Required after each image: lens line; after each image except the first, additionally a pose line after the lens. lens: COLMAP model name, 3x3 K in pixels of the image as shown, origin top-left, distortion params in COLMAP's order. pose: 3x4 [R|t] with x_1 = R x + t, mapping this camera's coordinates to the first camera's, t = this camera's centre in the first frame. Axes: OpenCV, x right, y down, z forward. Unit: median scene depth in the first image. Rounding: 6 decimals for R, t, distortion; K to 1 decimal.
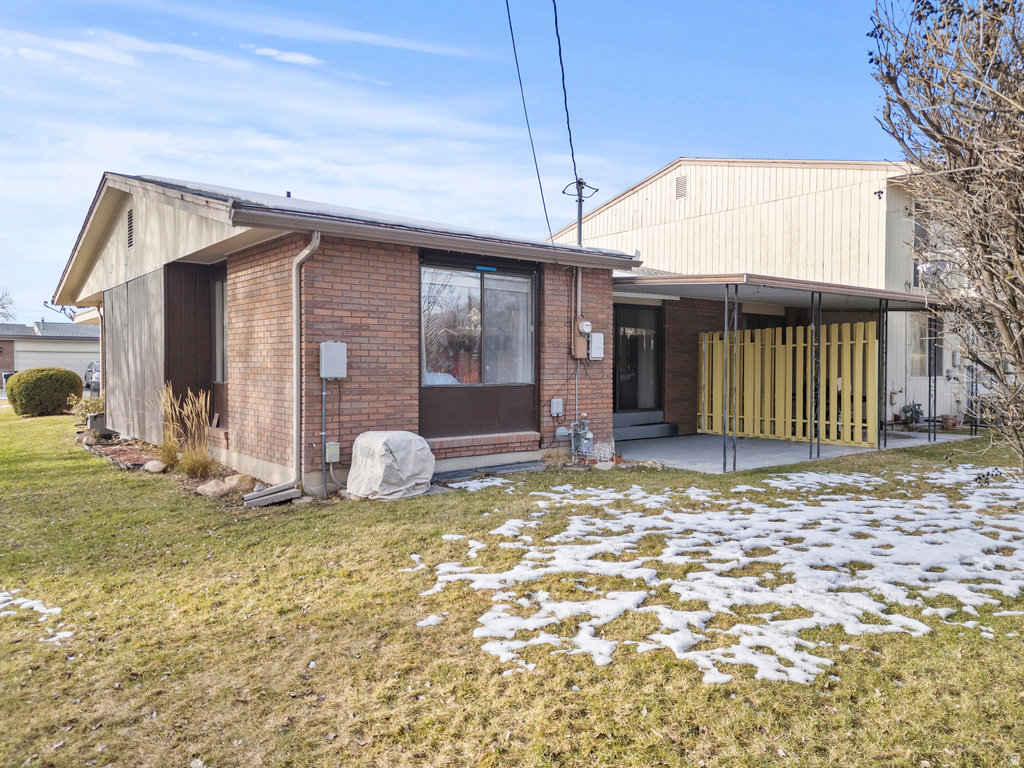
lens RADIAL K [[700.8, 0, 508.8], [0, 700.8, 382.2], [0, 0, 1]] dist [0.052470, -0.004801]
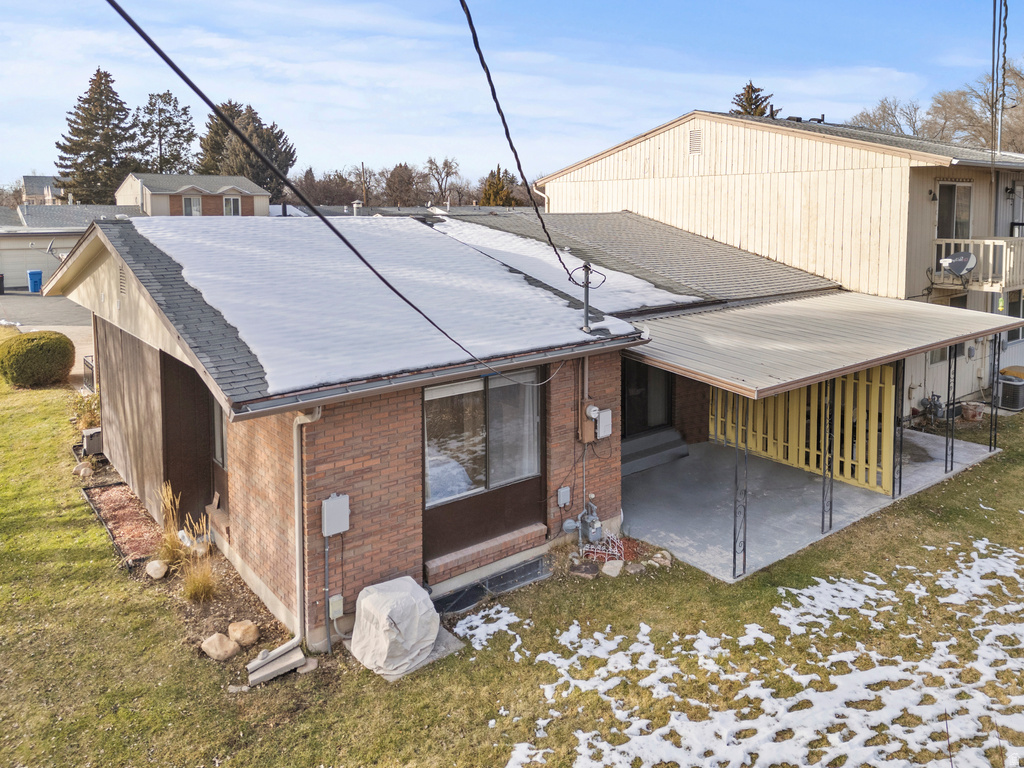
lens RADIAL K [[725.2, 0, 512.0], [0, 725.2, 384.0], [0, 0, 1]] dist [0.041904, 0.005024]
pose [[0.999979, -0.004947, -0.004159, 0.001324], [0.005160, 0.998591, 0.052814, -0.170490], [0.003892, -0.052834, 0.998596, -0.003798]]
